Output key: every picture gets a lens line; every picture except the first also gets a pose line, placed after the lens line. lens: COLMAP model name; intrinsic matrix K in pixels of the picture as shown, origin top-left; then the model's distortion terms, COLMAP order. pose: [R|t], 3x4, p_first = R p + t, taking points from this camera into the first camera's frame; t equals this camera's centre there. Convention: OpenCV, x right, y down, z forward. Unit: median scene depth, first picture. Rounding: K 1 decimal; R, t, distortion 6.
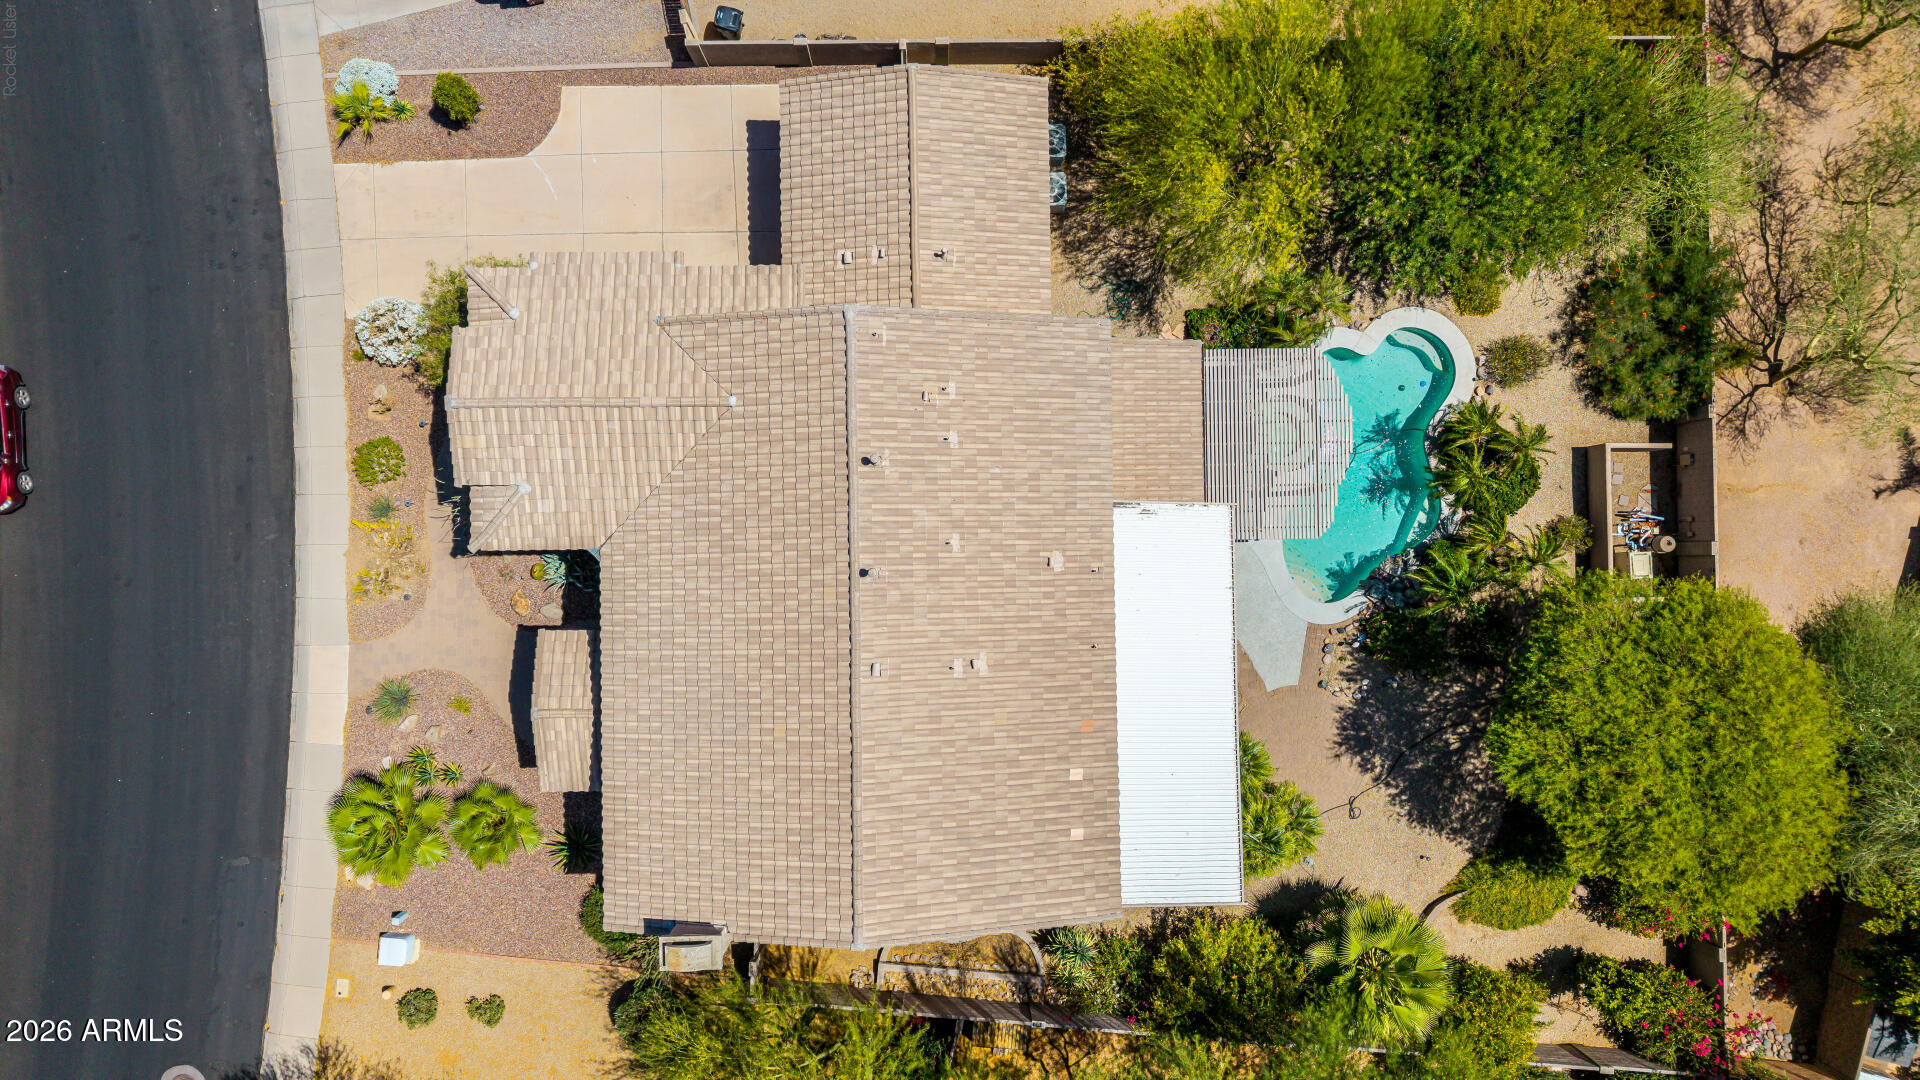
lens RADIAL K [[1271.4, 0, 960.8], [0, 1271.4, 549.5], [0, 0, 1]] dist [0.062011, -0.070275]
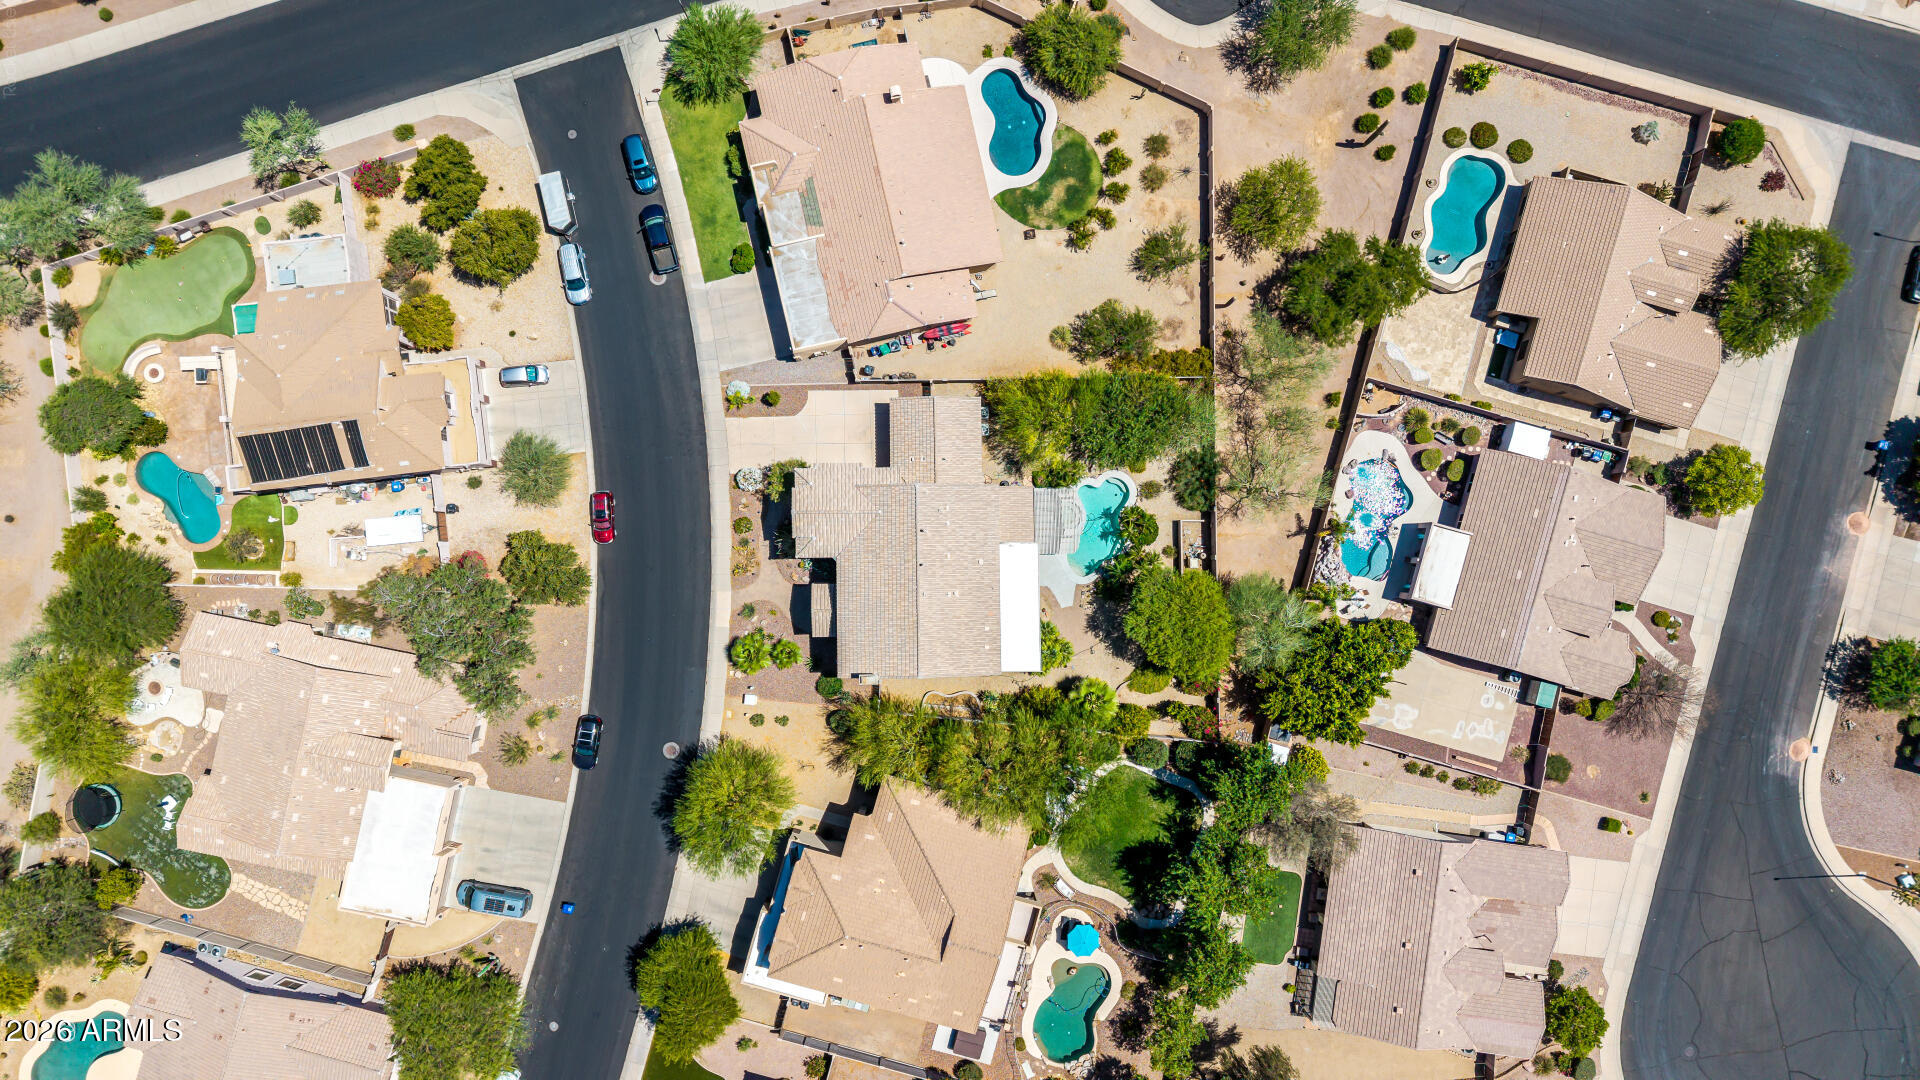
lens RADIAL K [[1271.4, 0, 960.8], [0, 1271.4, 549.5], [0, 0, 1]] dist [0.062011, -0.070275]
pose [[0.999998, 0.001683, 0.000975, 0.018122], [-0.001682, 0.999998, -0.000772, -0.014892], [-0.000976, 0.000770, 0.999999, -1.770988]]
